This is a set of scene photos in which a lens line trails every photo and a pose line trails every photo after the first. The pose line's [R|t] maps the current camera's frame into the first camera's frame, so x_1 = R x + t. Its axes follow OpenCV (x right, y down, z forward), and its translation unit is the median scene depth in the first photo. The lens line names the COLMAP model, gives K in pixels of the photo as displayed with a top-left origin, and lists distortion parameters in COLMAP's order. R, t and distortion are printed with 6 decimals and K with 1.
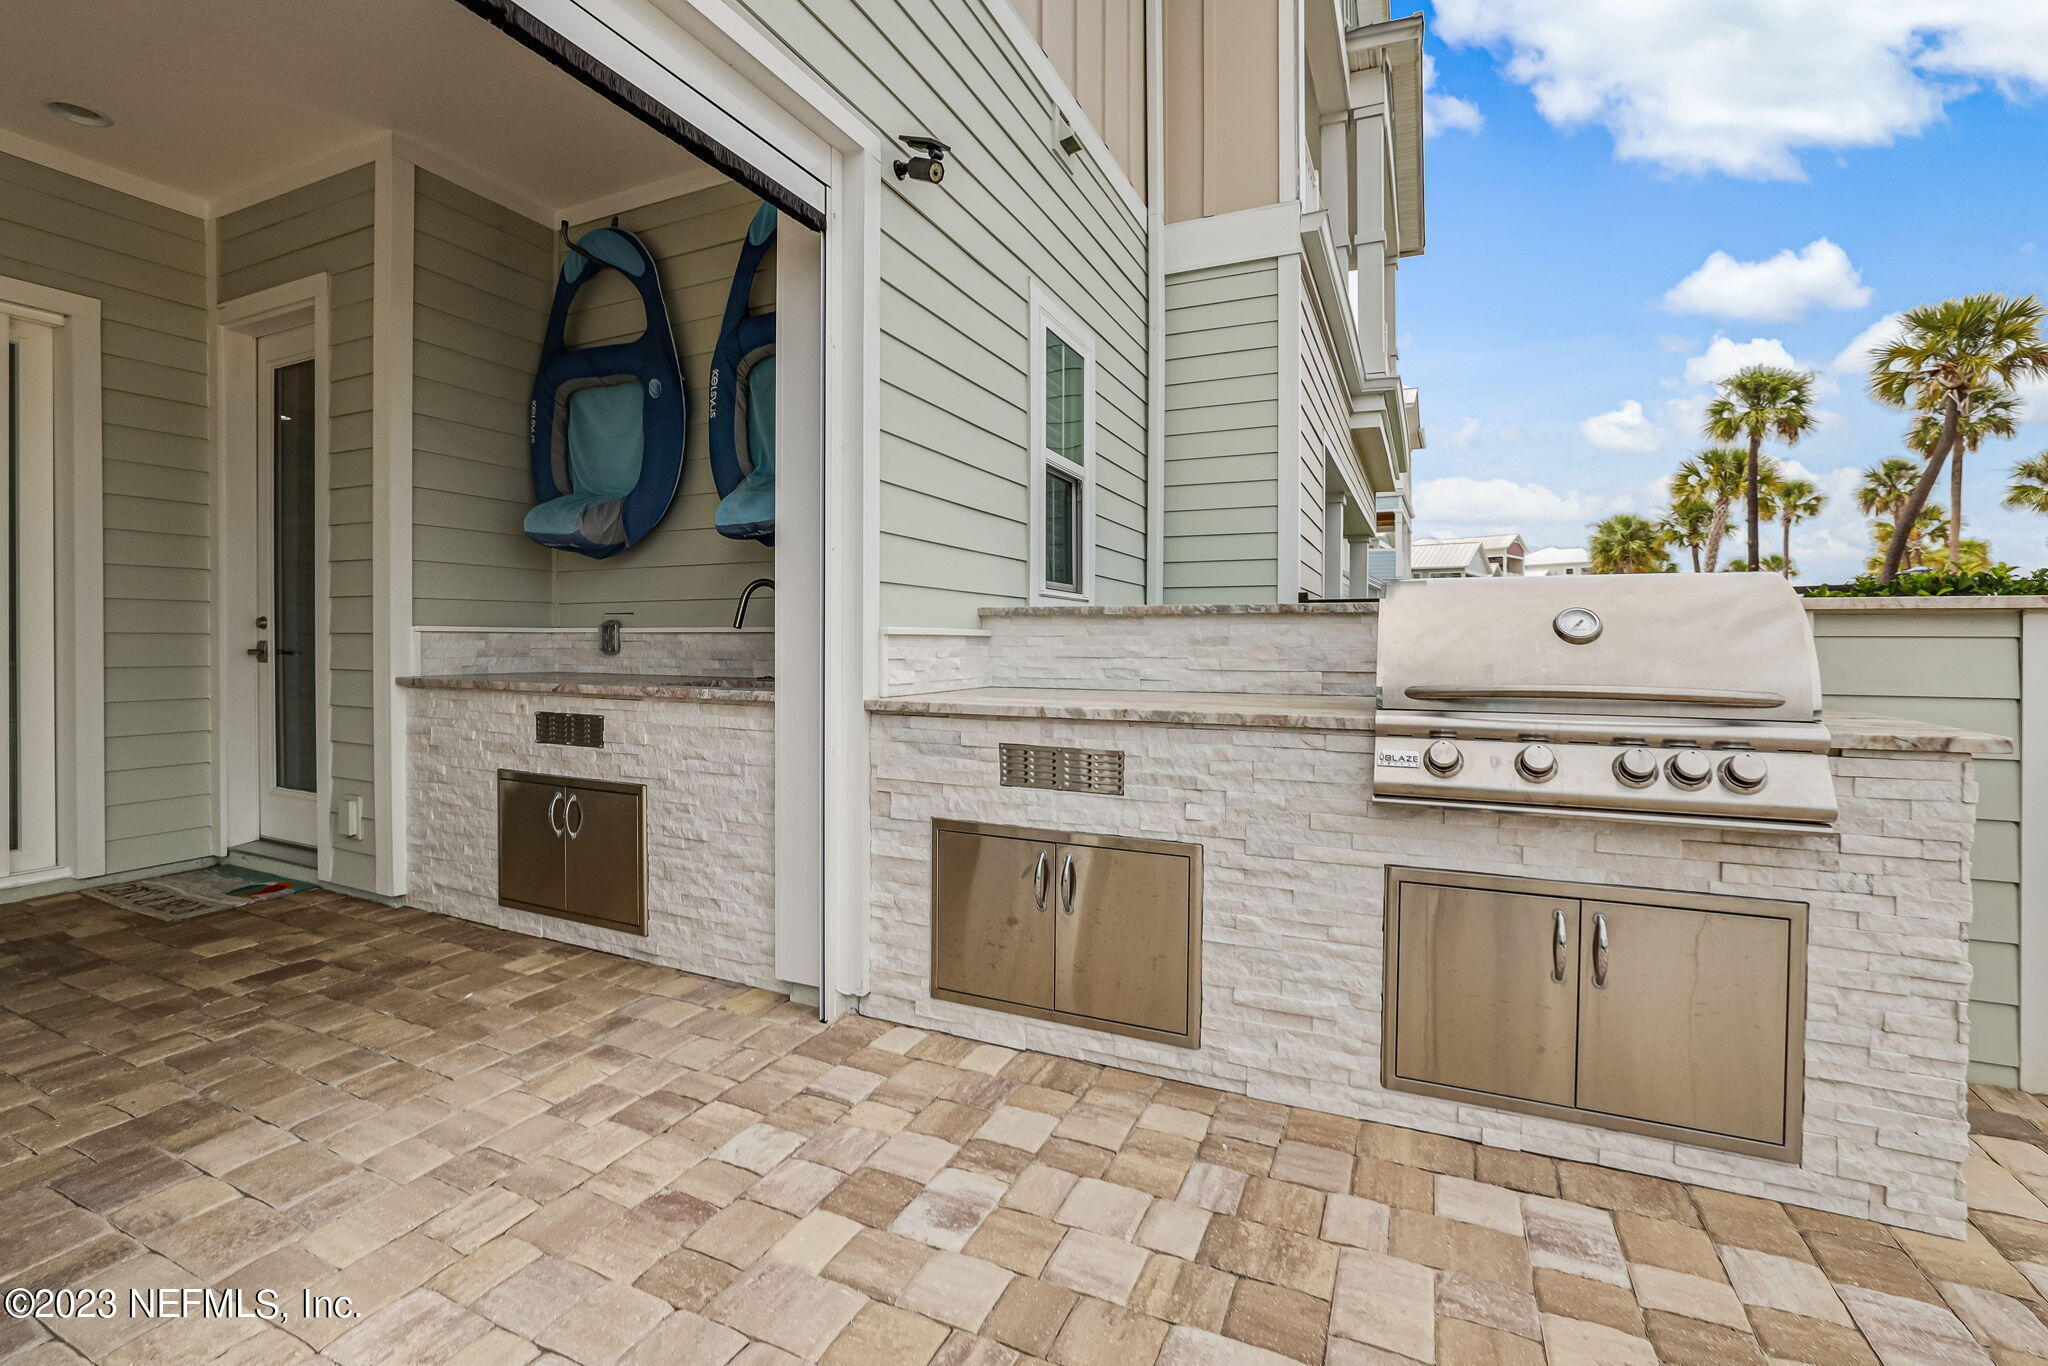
lens RADIAL K [[888.1, 0, 1032.6], [0, 888.1, 655.2], [0, 0, 1]] dist [-0.029673, 0.004352]
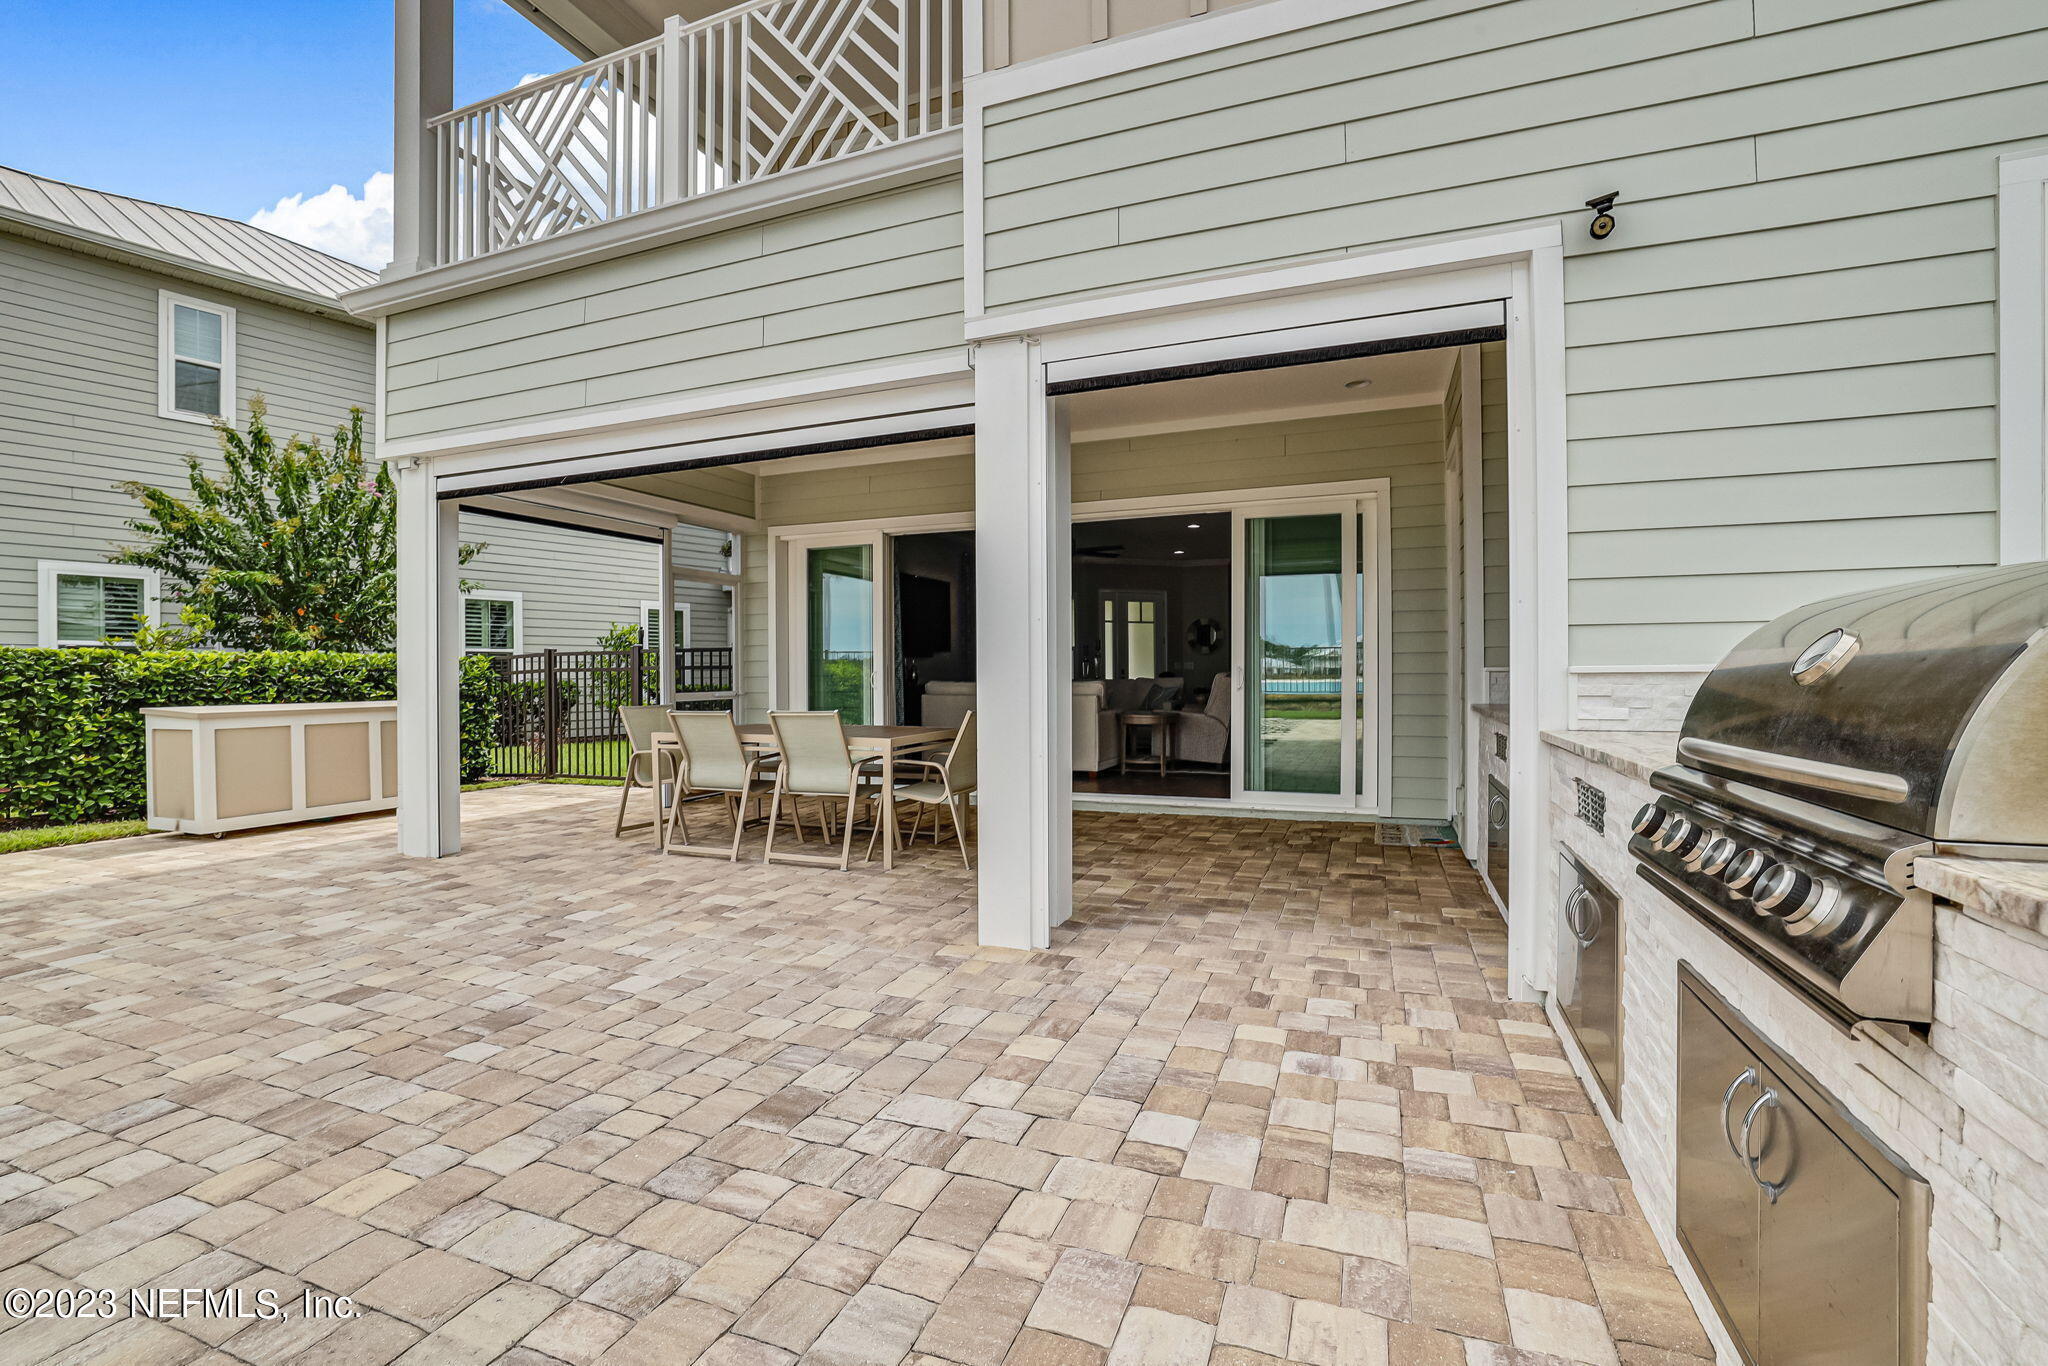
lens RADIAL K [[888.1, 0, 1025.4], [0, 888.1, 686.5], [0, 0, 1]] dist [-0.029673, 0.004352]
pose [[0.046859, 0.000858, -0.998901, 1.158403], [-0.000199, 1.000000, 0.000850, -0.010205], [0.998902, 0.000159, 0.046859, 0.365837]]
